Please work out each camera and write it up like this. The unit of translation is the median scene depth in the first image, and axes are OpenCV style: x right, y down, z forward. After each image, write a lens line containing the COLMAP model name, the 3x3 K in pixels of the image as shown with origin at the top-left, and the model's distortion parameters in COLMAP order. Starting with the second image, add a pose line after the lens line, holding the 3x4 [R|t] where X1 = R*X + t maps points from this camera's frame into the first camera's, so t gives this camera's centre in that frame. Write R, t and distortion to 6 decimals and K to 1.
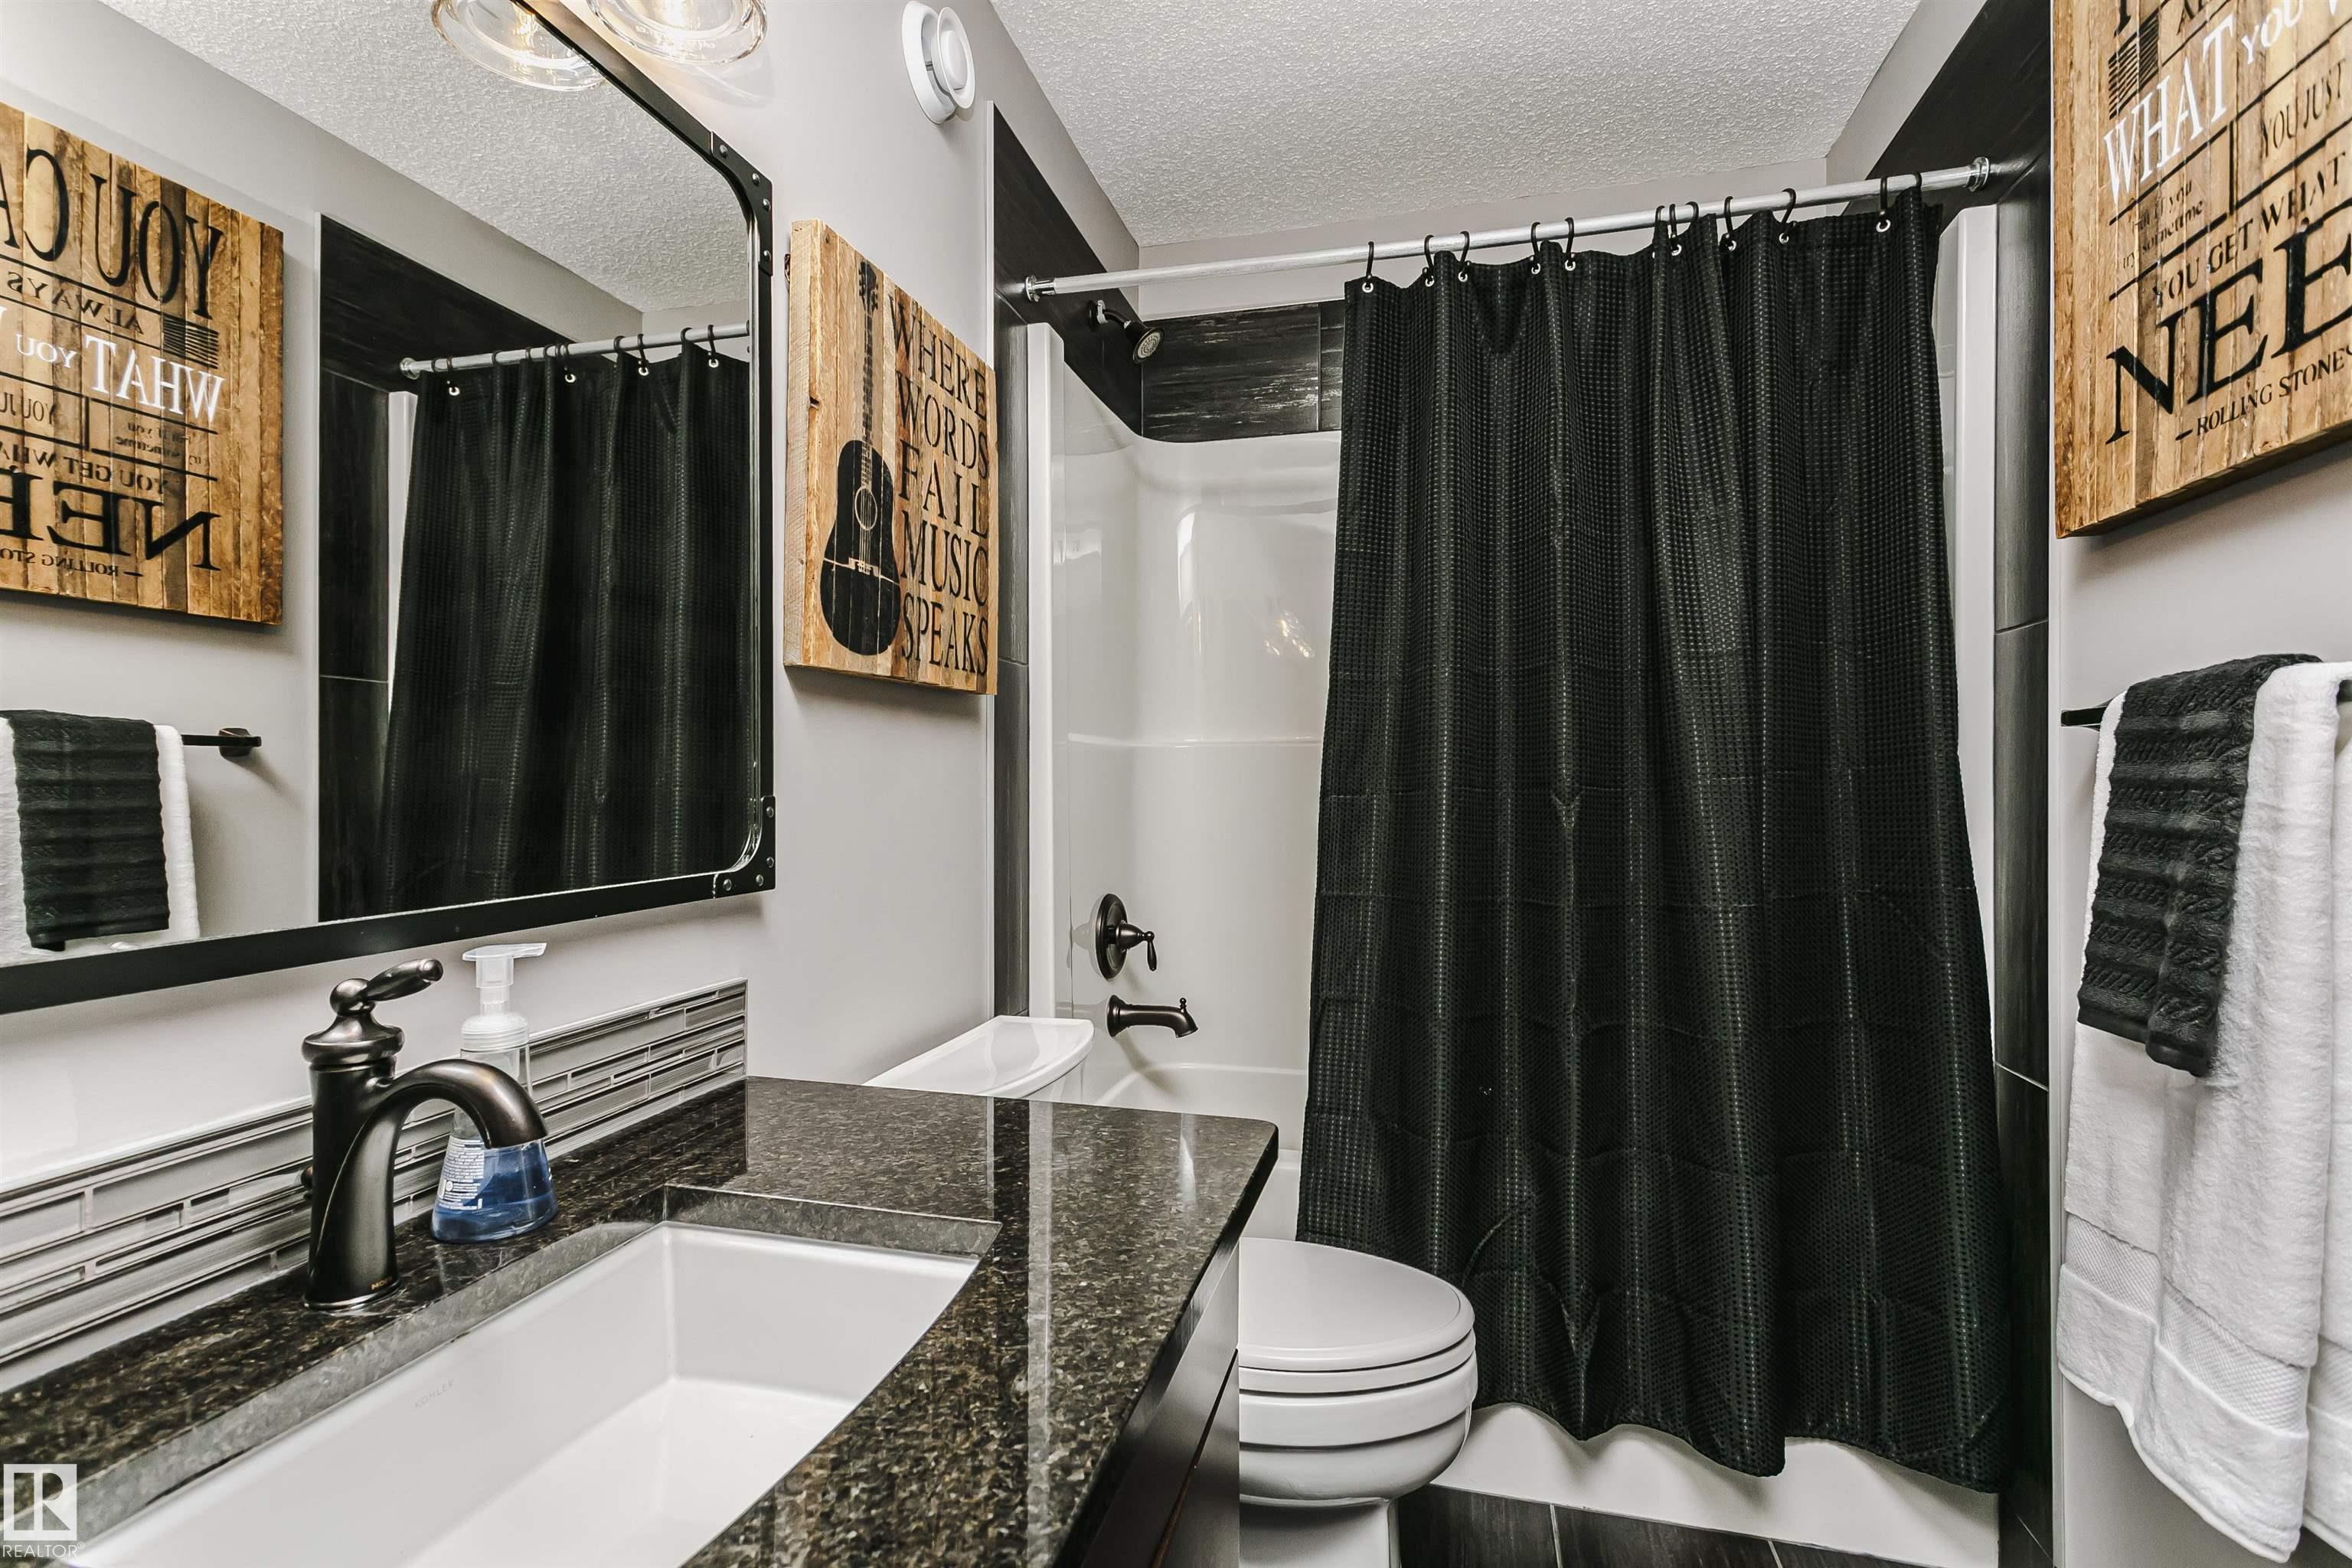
lens RADIAL K [[1118.8, 0, 1174.6], [0, 1118.8, 780.3], [0, 0, 1]] dist [0.003665, -0.000848]
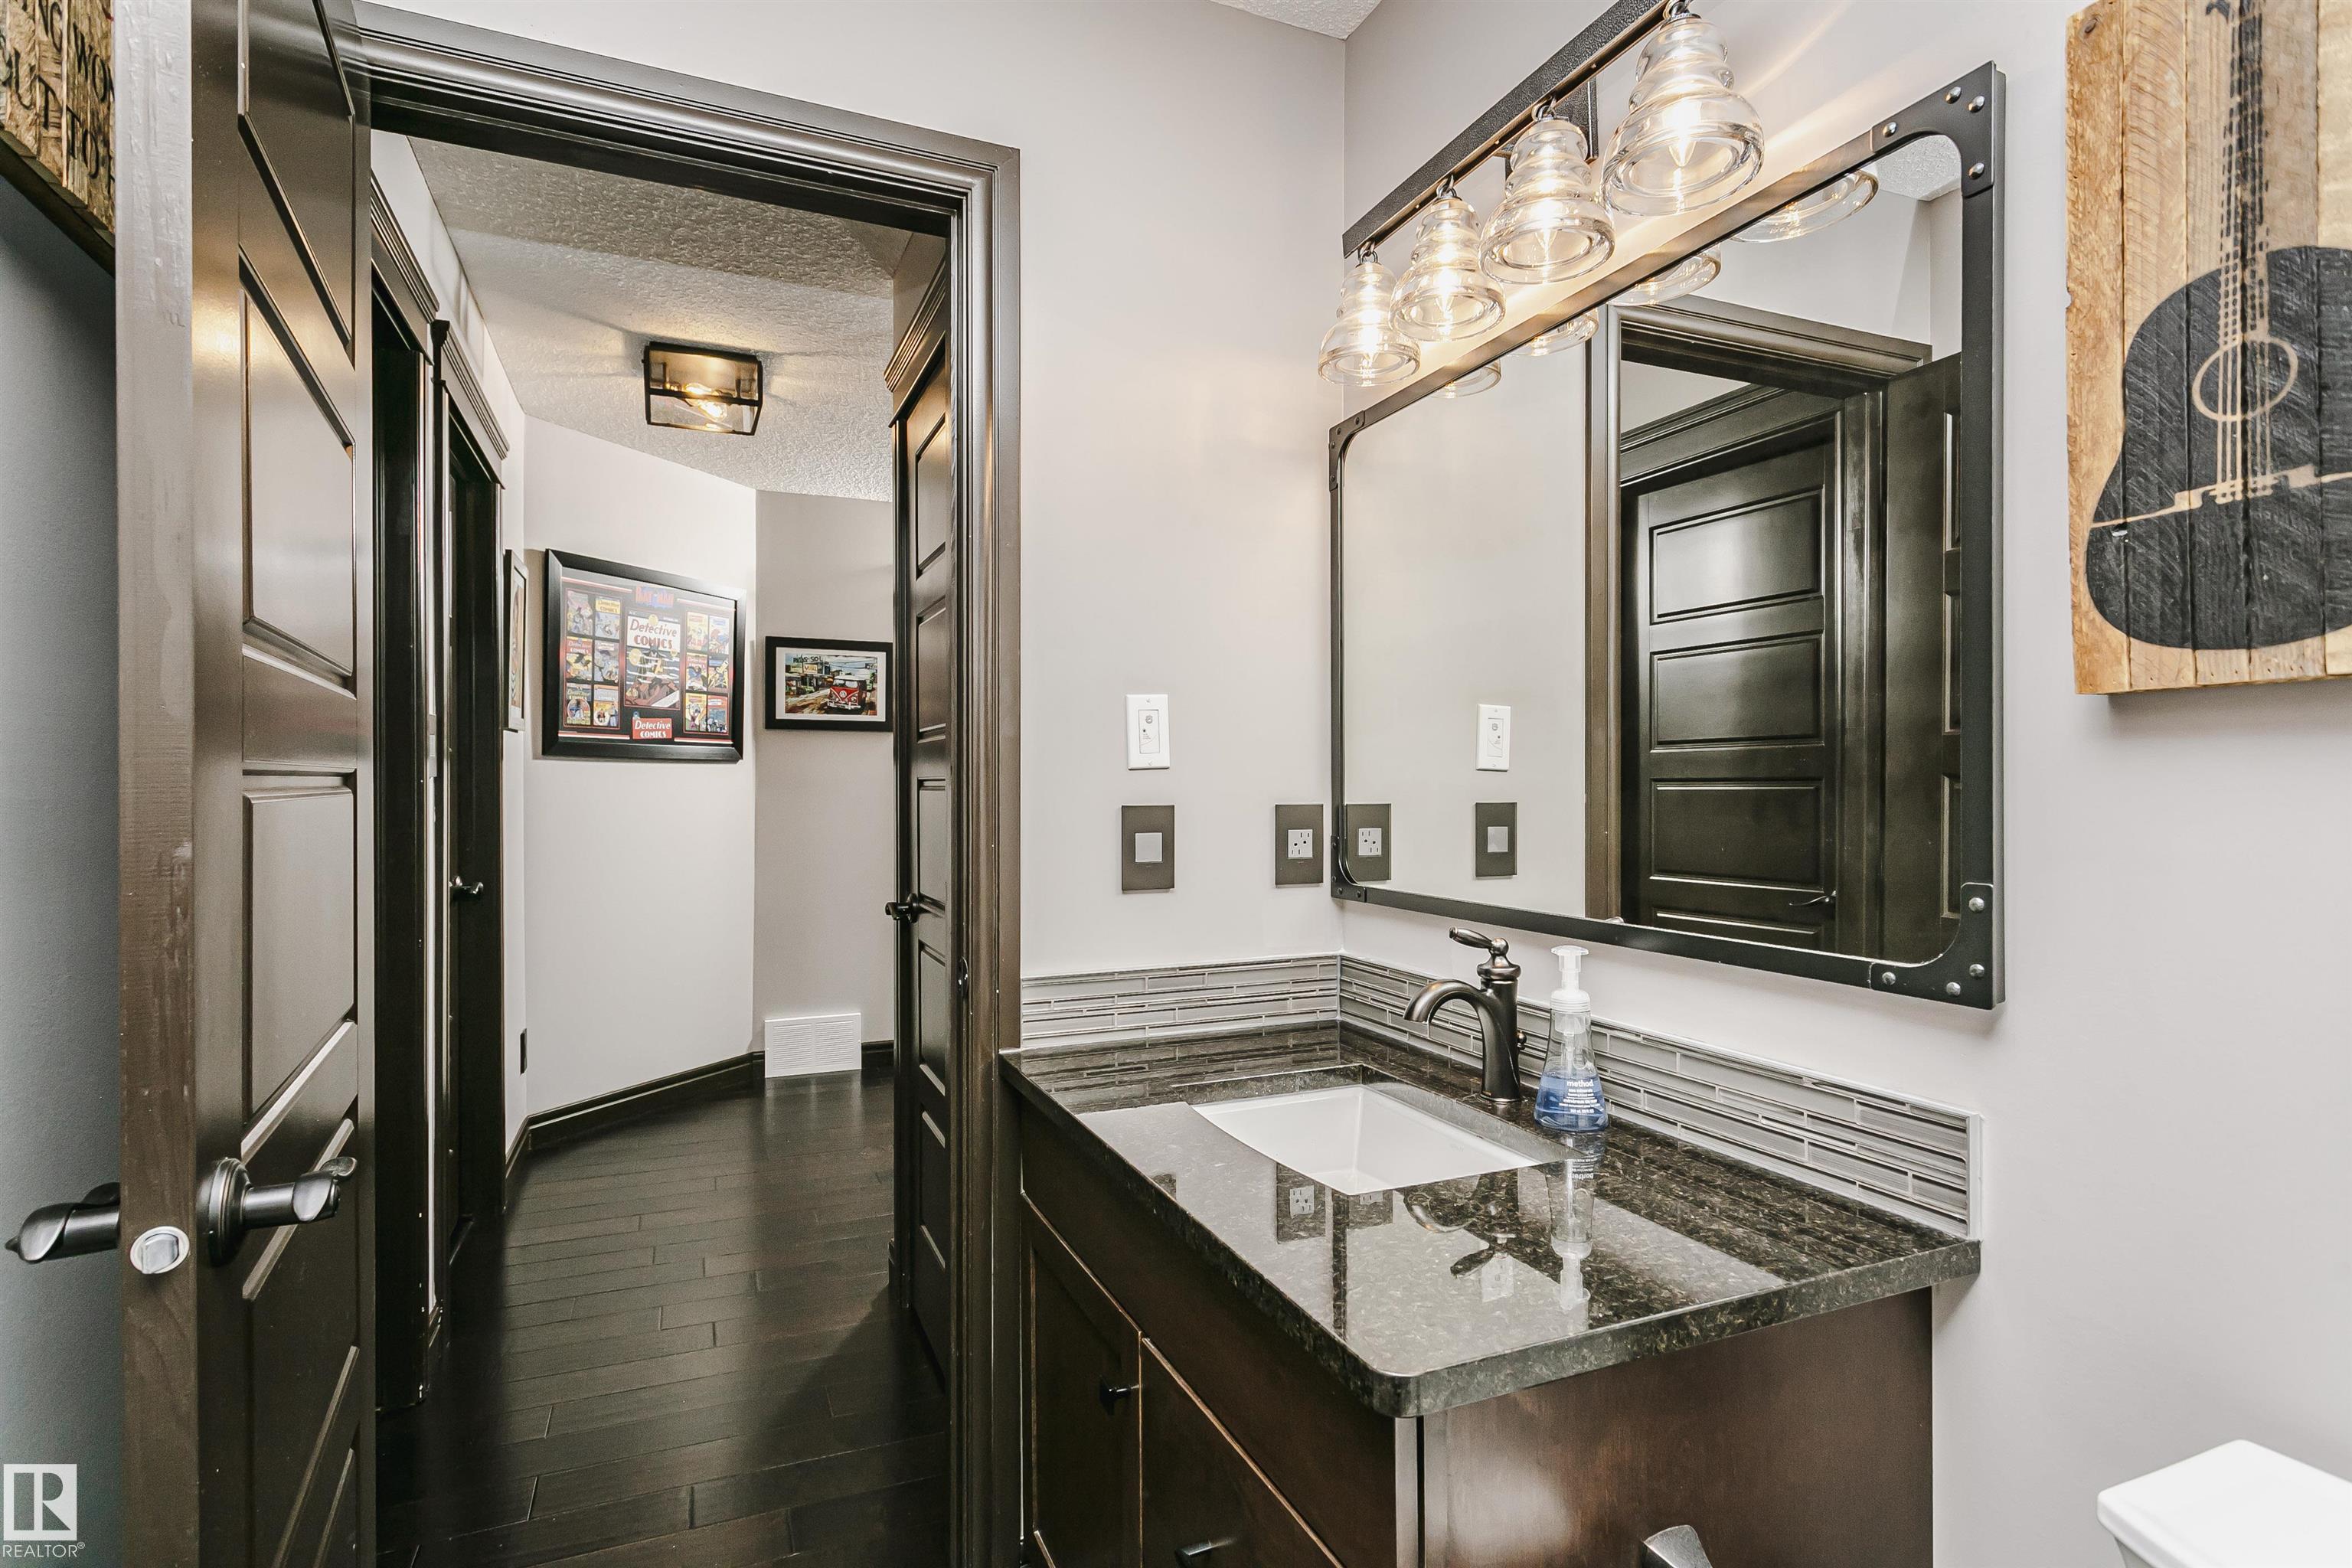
lens RADIAL K [[1118.8, 0, 1168.6], [0, 1118.8, 787.7], [0, 0, 1]] dist [0.003665, -0.000848]
pose [[-0.786527, -0.002568, -0.617551, 0.537069], [0.001327, 0.999982, -0.005848, -0.046447], [0.617555, -0.005419, -0.786509, 1.252943]]
